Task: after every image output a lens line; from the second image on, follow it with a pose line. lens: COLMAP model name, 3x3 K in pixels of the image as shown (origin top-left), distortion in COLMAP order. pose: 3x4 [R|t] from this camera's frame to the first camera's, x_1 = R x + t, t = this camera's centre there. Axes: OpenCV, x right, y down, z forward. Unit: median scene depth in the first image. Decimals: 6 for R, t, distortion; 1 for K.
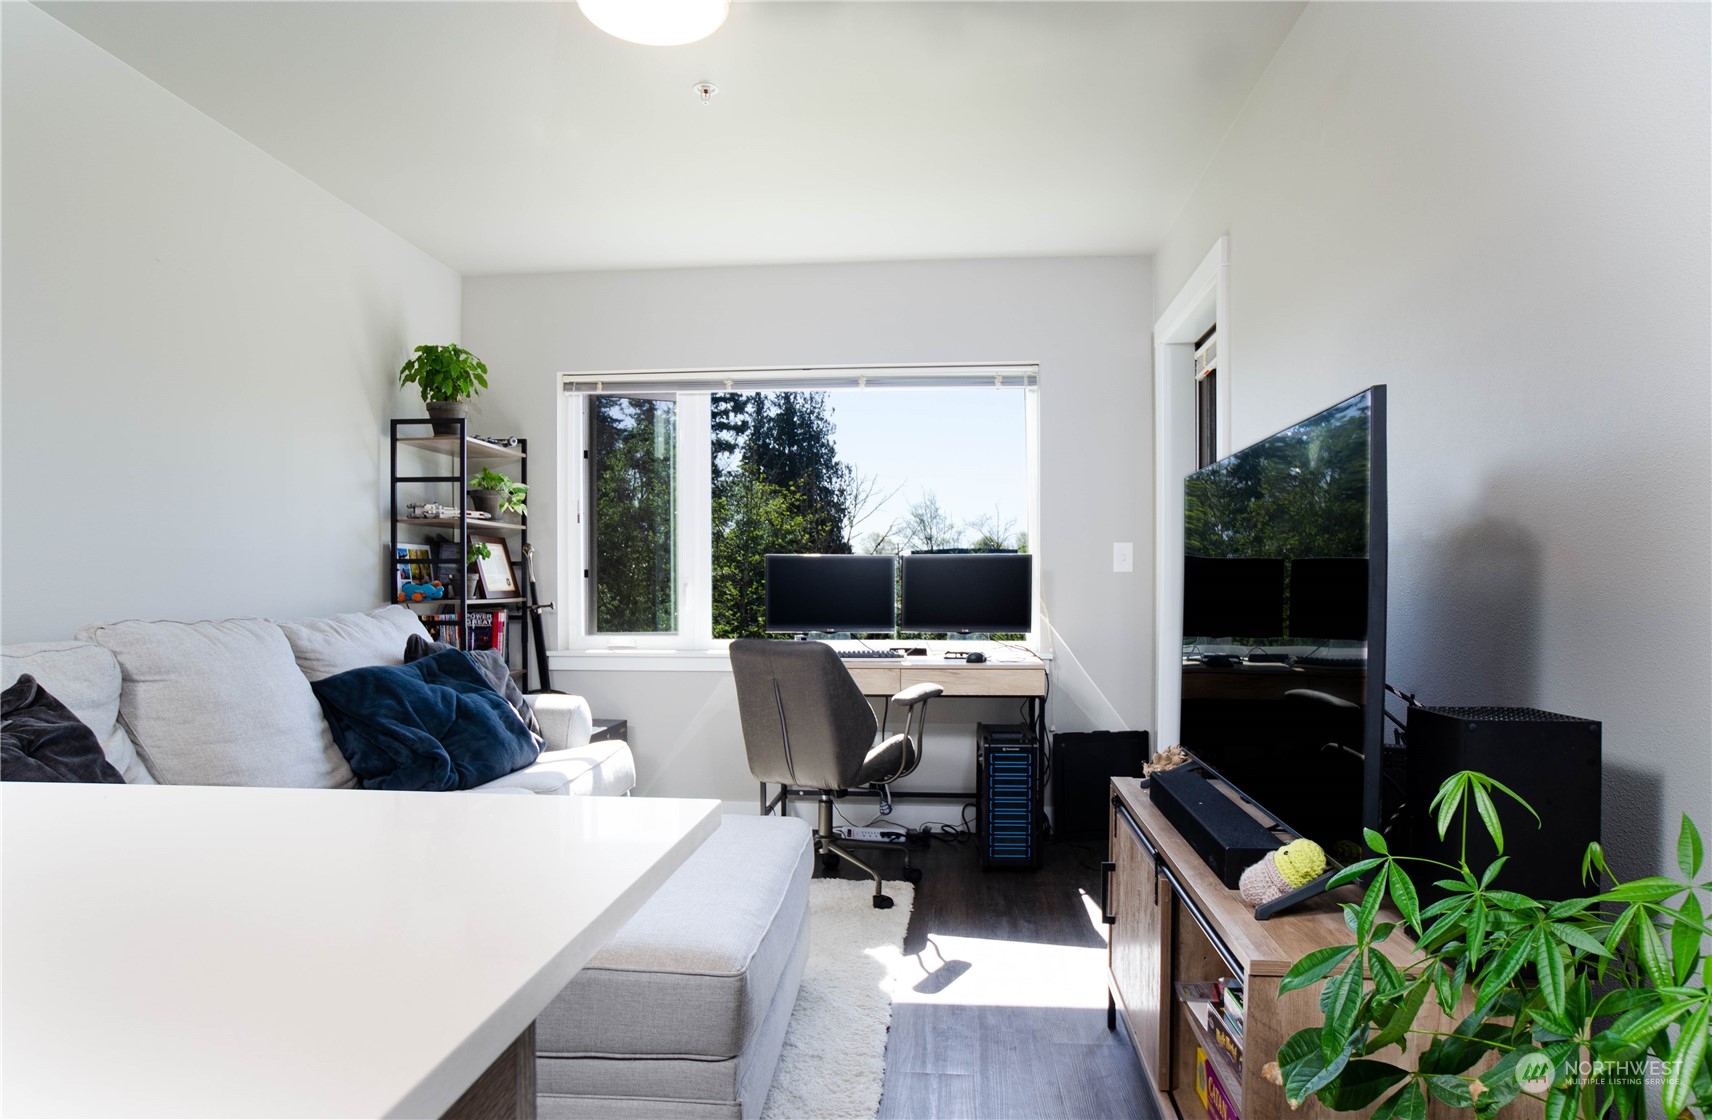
lens RADIAL K [[1019.1, 0, 857.0], [0, 1019.1, 596.9], [0, 0, 1]] dist [-0.007057, 0.000142]
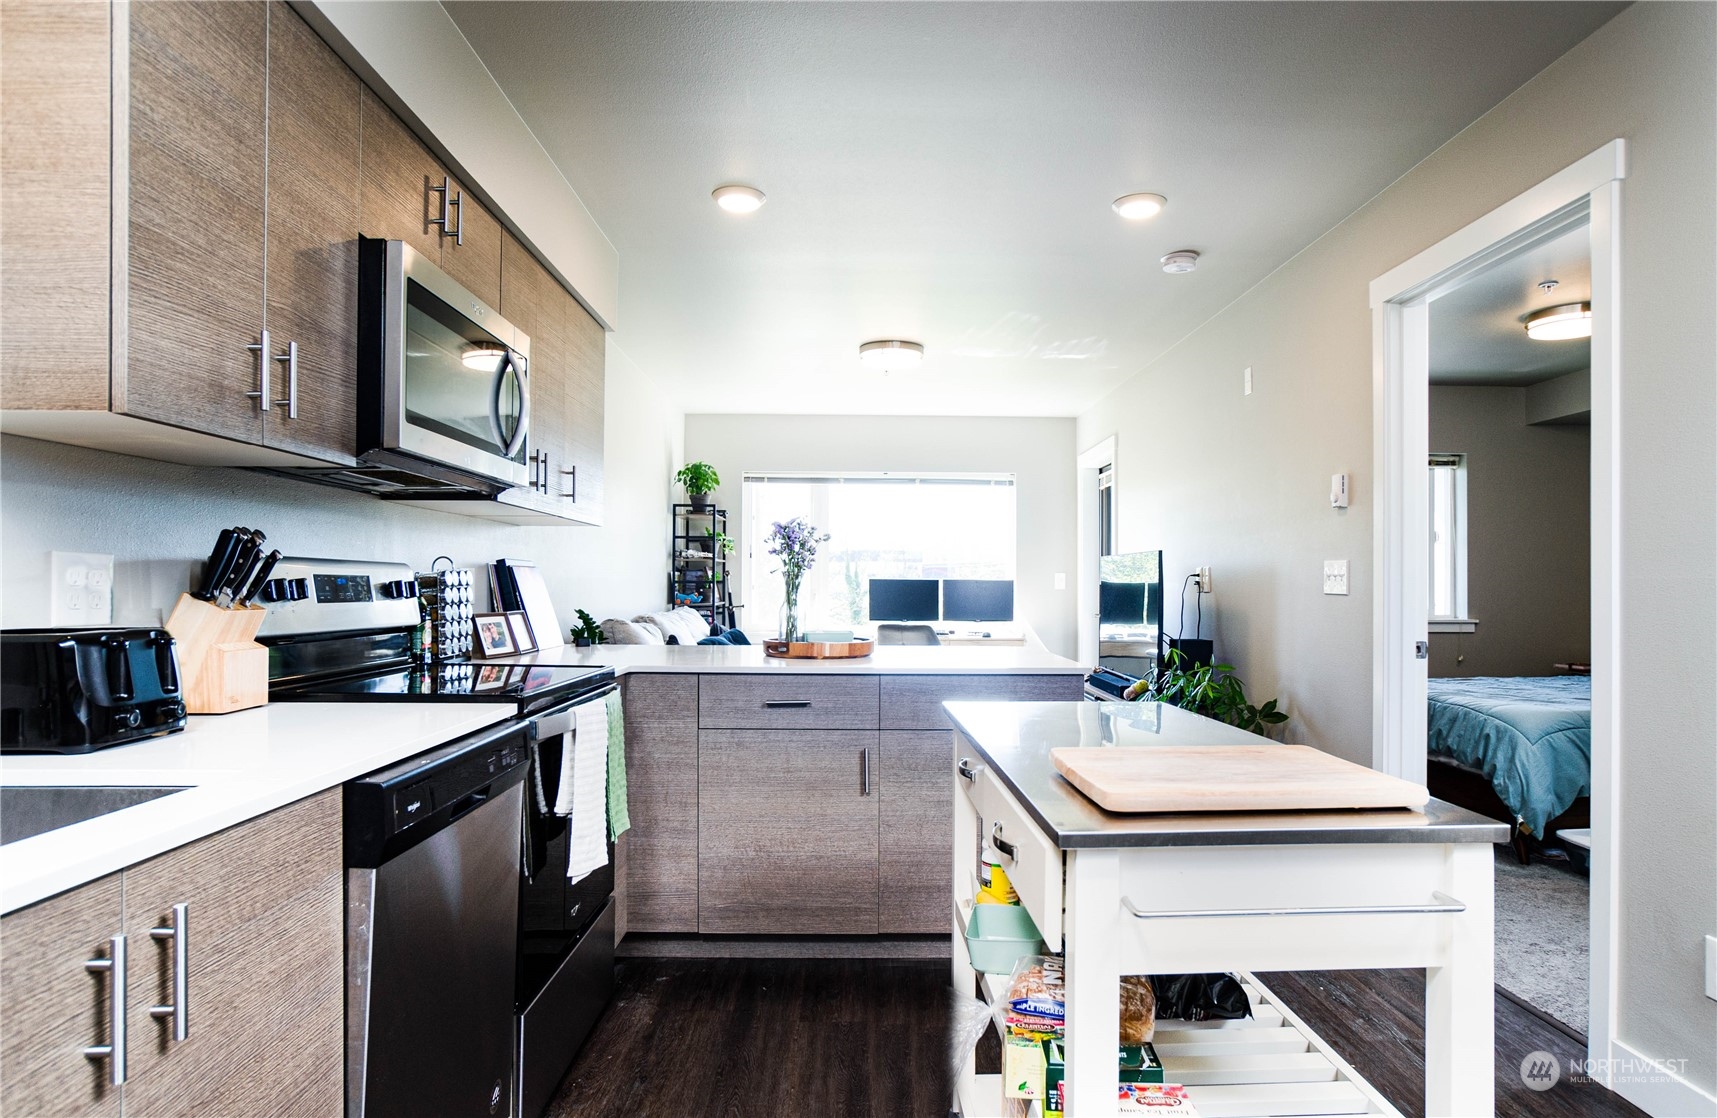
lens RADIAL K [[994.3, 0, 860.8], [0, 994.3, 583.4], [0, 0, 1]] dist [0.002501, 0.001098]
pose [[0.993611, 0.004982, 0.112749, -0.318707], [-0.003918, 0.999946, -0.009650, -0.016092], [-0.112791, 0.009146, 0.993577, -0.793971]]
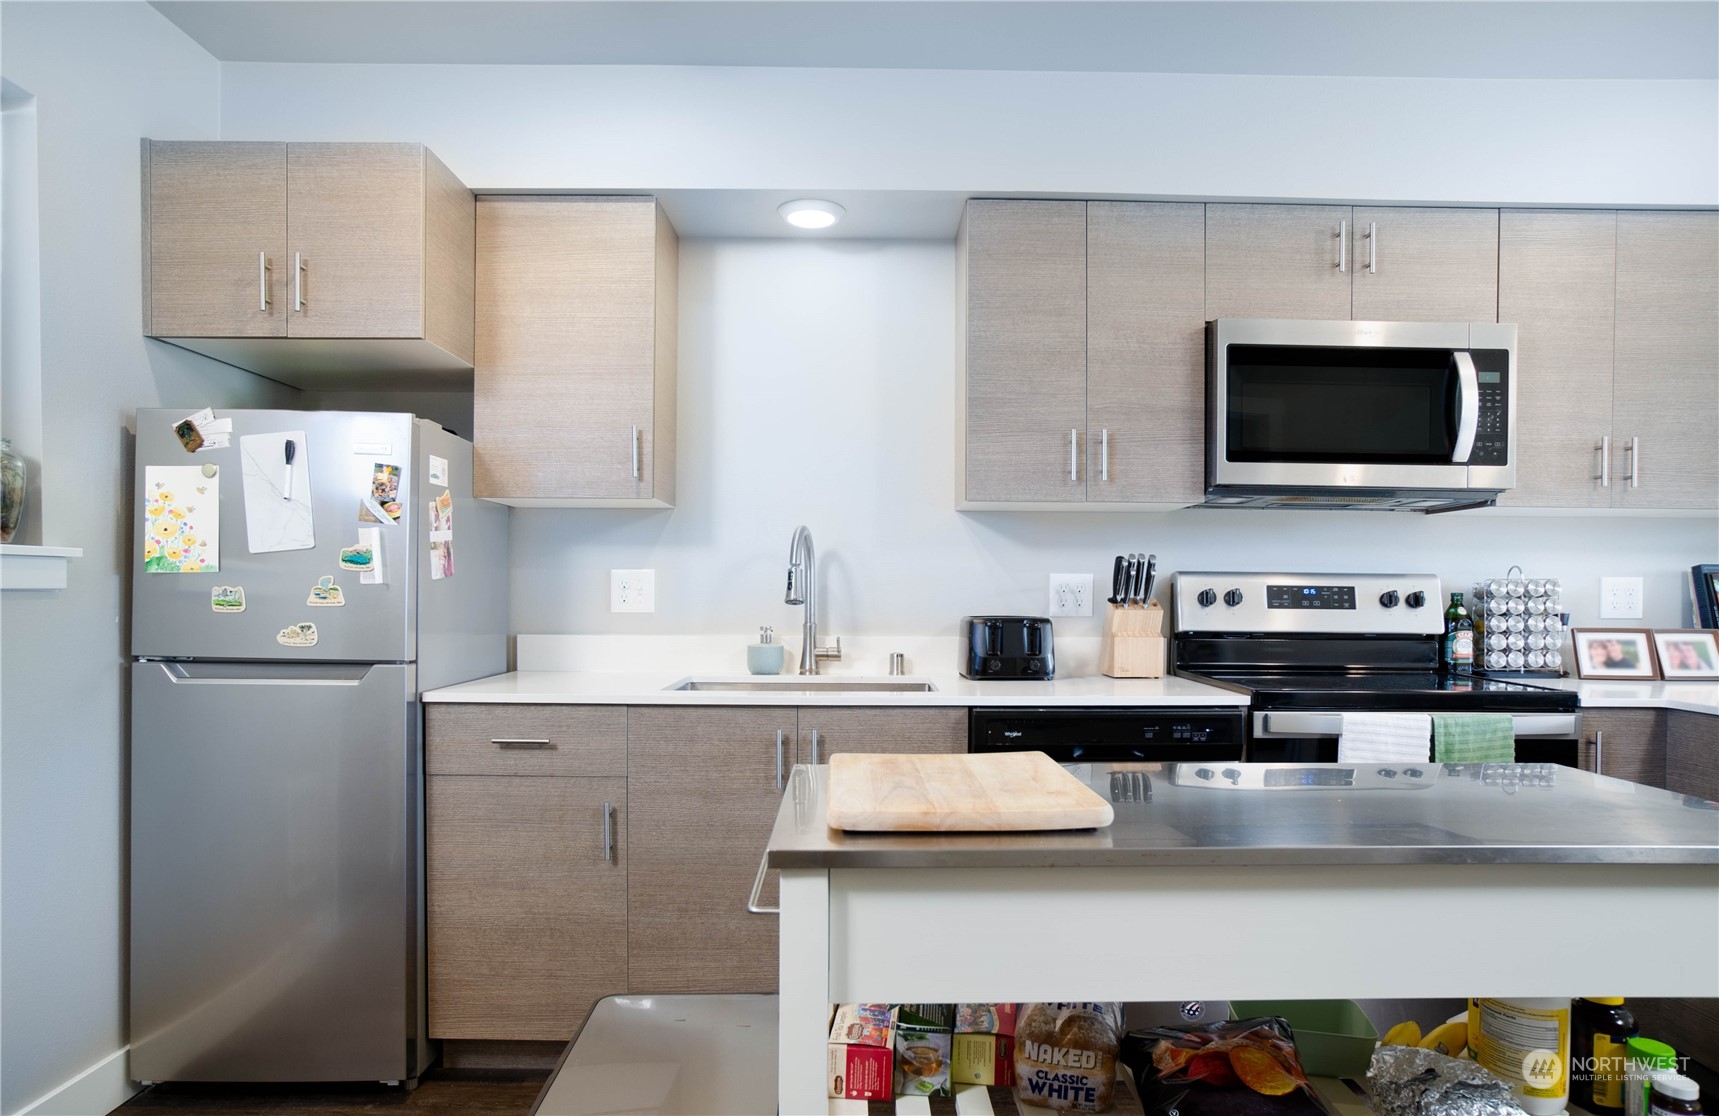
lens RADIAL K [[1028.0, 0, 863.6], [0, 1028.0, 612.0], [0, 0, 1]] dist [-0.037415, 0.001391]
pose [[0.112262, 0.023615, -0.993398, 0.143380], [-0.015032, 0.999644, 0.022065, -0.018348], [0.993565, 0.012456, 0.112577, -0.557319]]
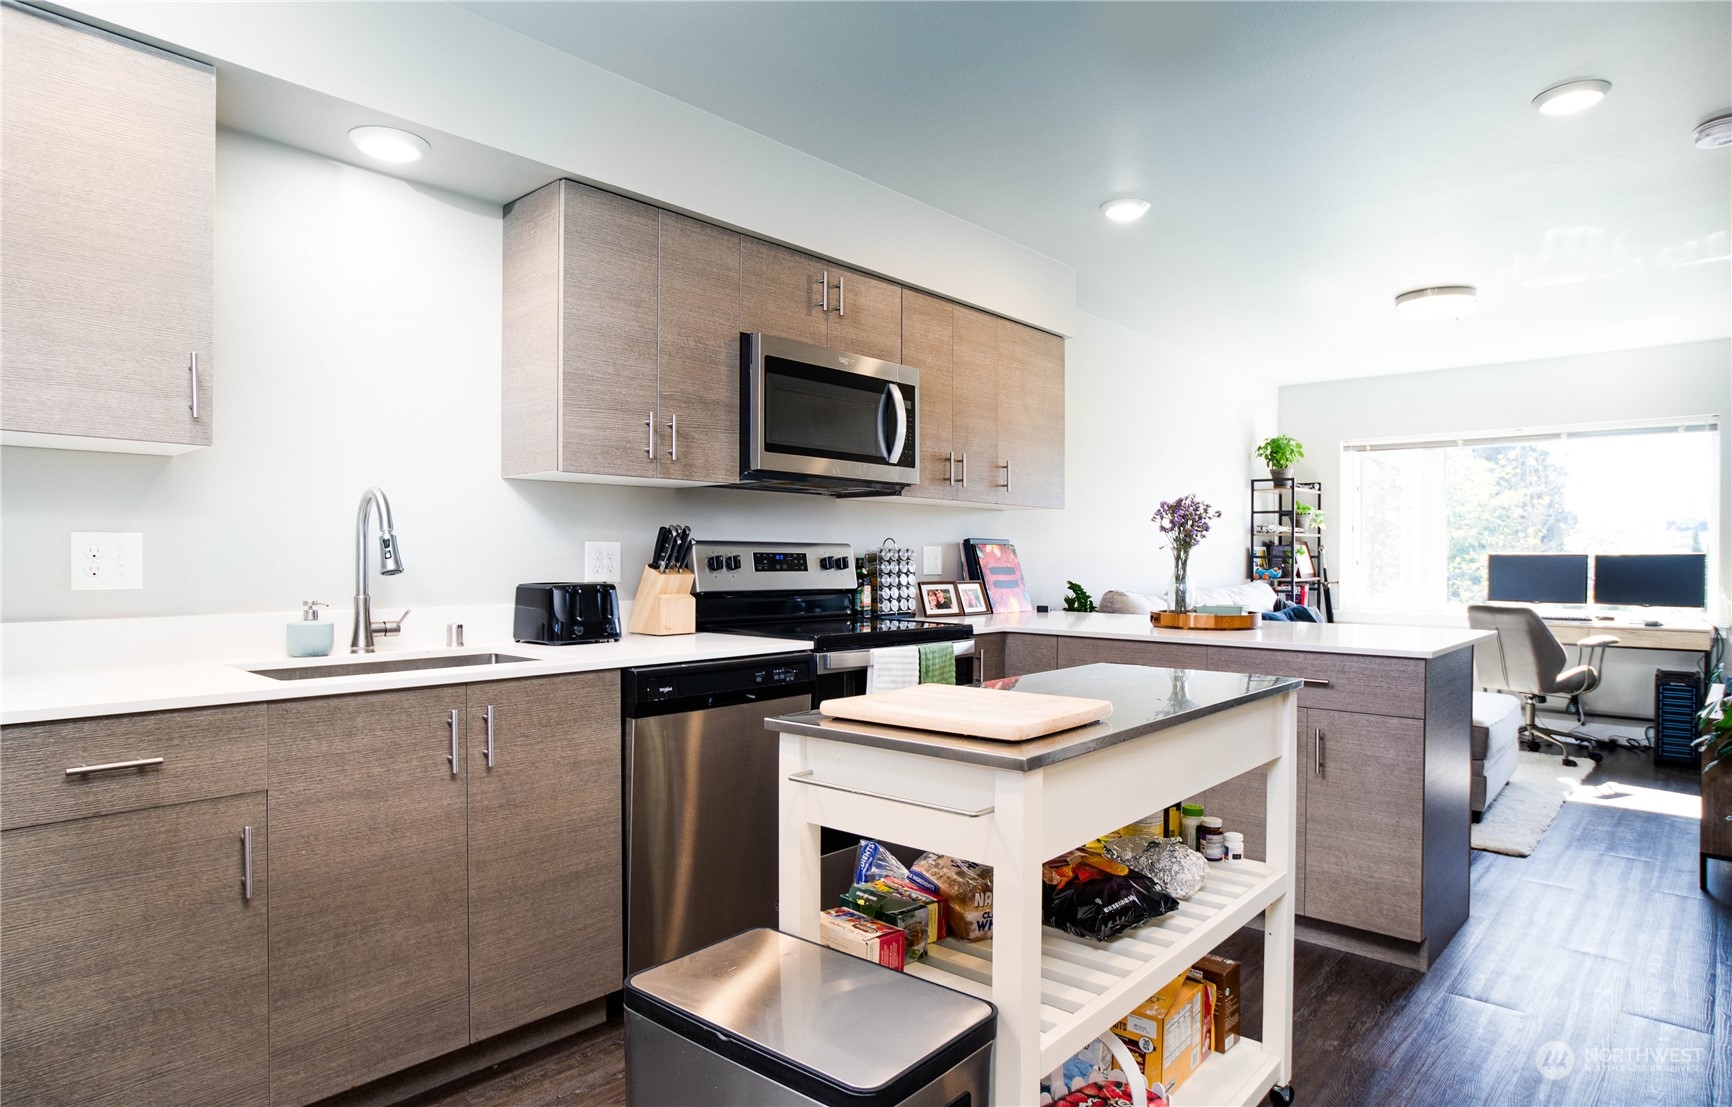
lens RADIAL K [[1011.7, 0, 868.5], [0, 1011.7, 563.4], [0, 0, 1]] dist [-0.040894, 0.040547]
pose [[0.810943, 0.007867, -0.585072, 0.042502], [-0.009439, 0.999955, 0.000364, -0.017418], [0.585048, 0.005227, 0.810981, -0.852815]]
